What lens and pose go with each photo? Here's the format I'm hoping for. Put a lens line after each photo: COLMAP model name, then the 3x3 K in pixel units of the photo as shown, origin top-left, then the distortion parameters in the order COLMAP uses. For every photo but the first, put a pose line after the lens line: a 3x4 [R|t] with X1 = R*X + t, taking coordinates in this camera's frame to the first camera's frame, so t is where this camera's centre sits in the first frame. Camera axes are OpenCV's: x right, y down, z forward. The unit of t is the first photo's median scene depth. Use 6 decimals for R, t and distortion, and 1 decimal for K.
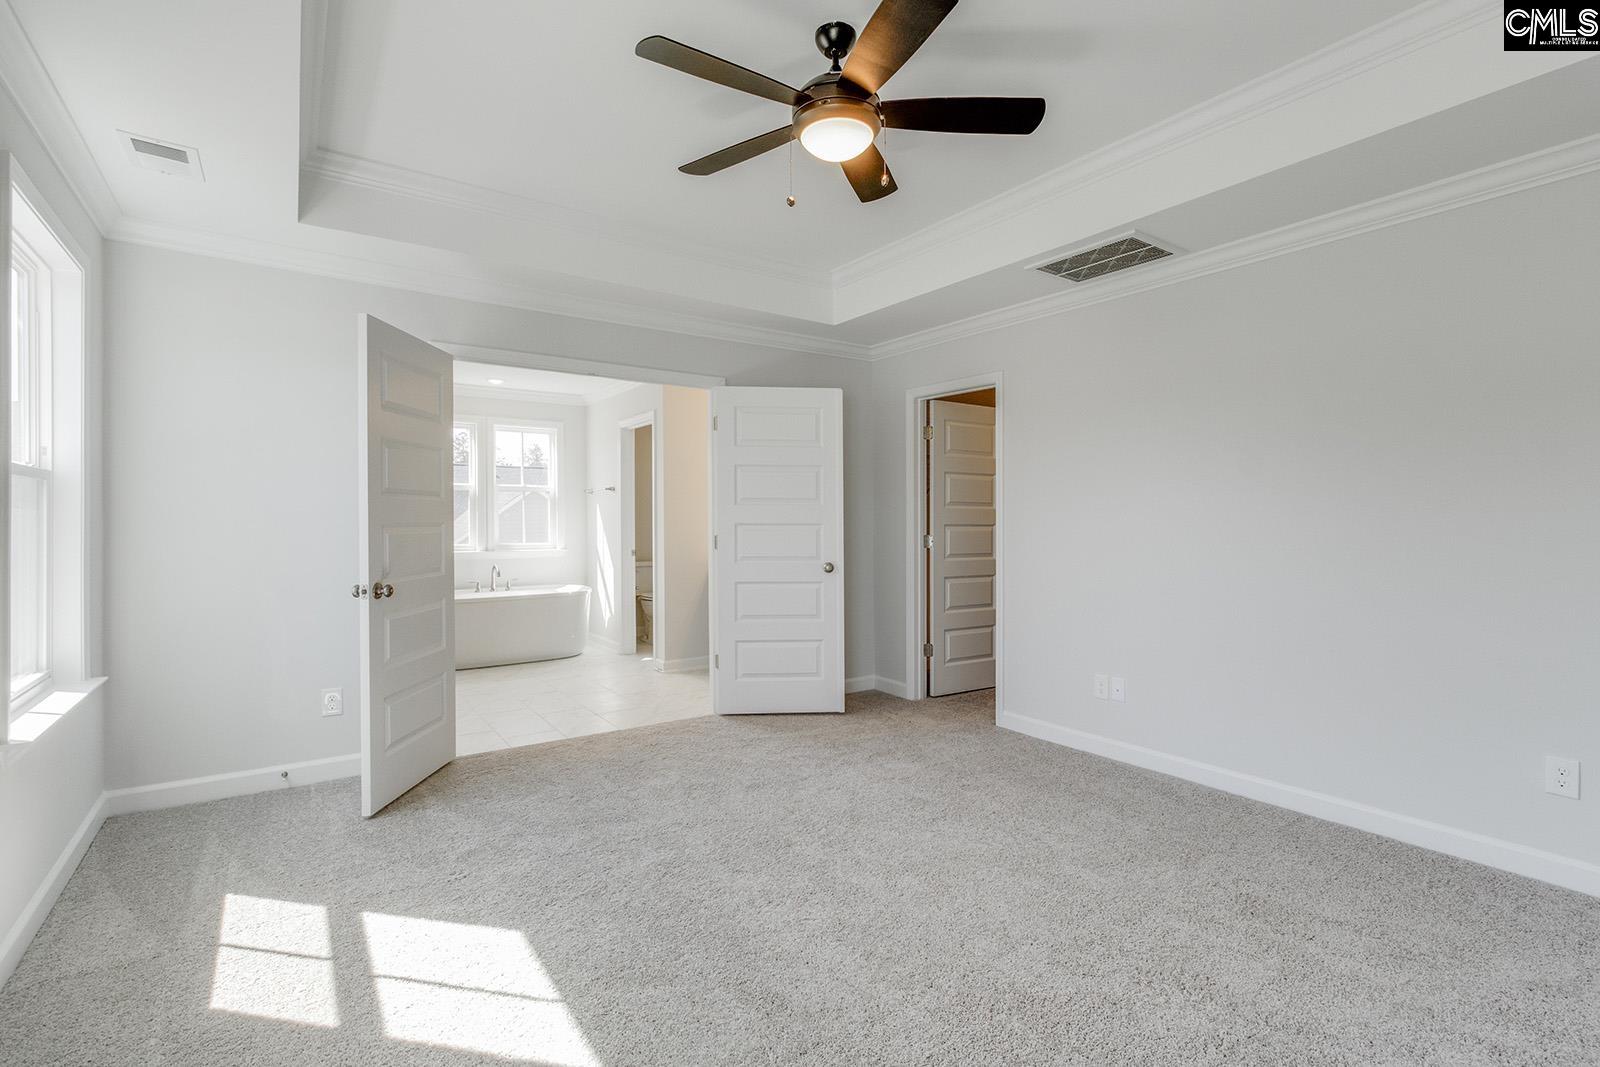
lens RADIAL K [[740.6, 0, 816.2], [0, 740.6, 516.1], [0, 0, 1]] dist [0.002461, 0.001469]
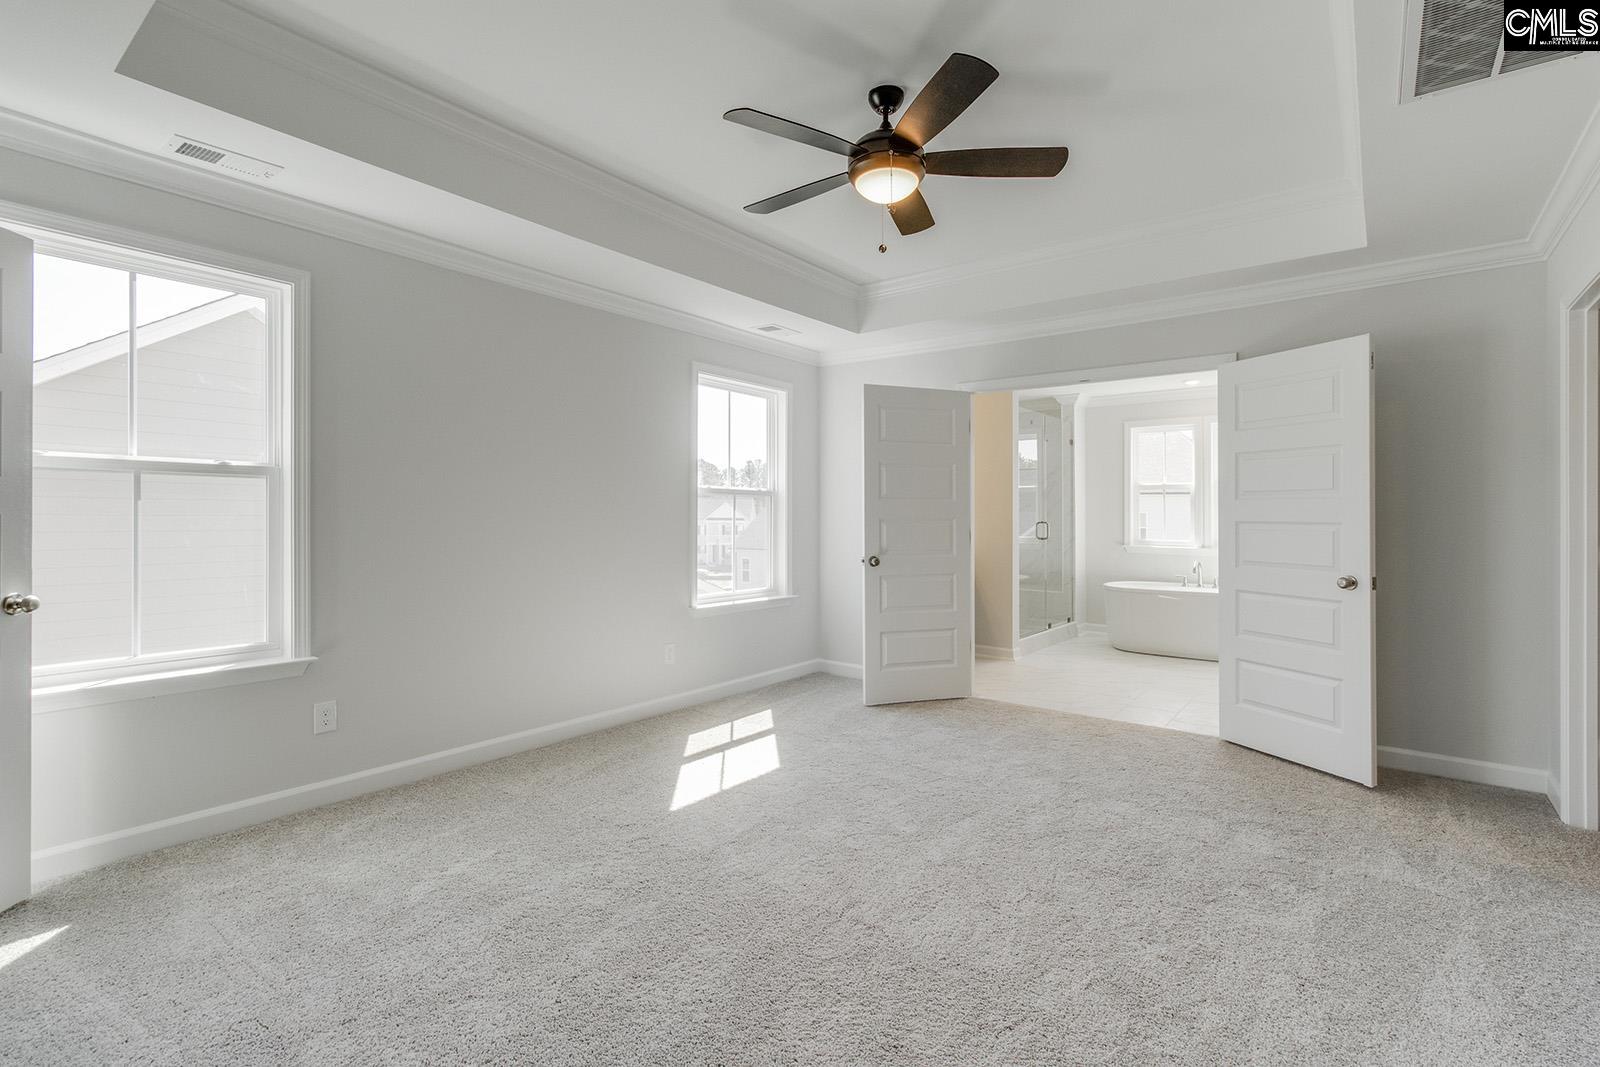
lens RADIAL K [[740.6, 0, 816.2], [0, 740.6, 516.1], [0, 0, 1]] dist [0.002461, 0.001469]
pose [[0.301936, 0.000379, -0.953328, 0.723747], [0.000151, 1.000000, 0.000445, 0.005353], [0.953328, -0.000278, 0.301936, 0.360694]]
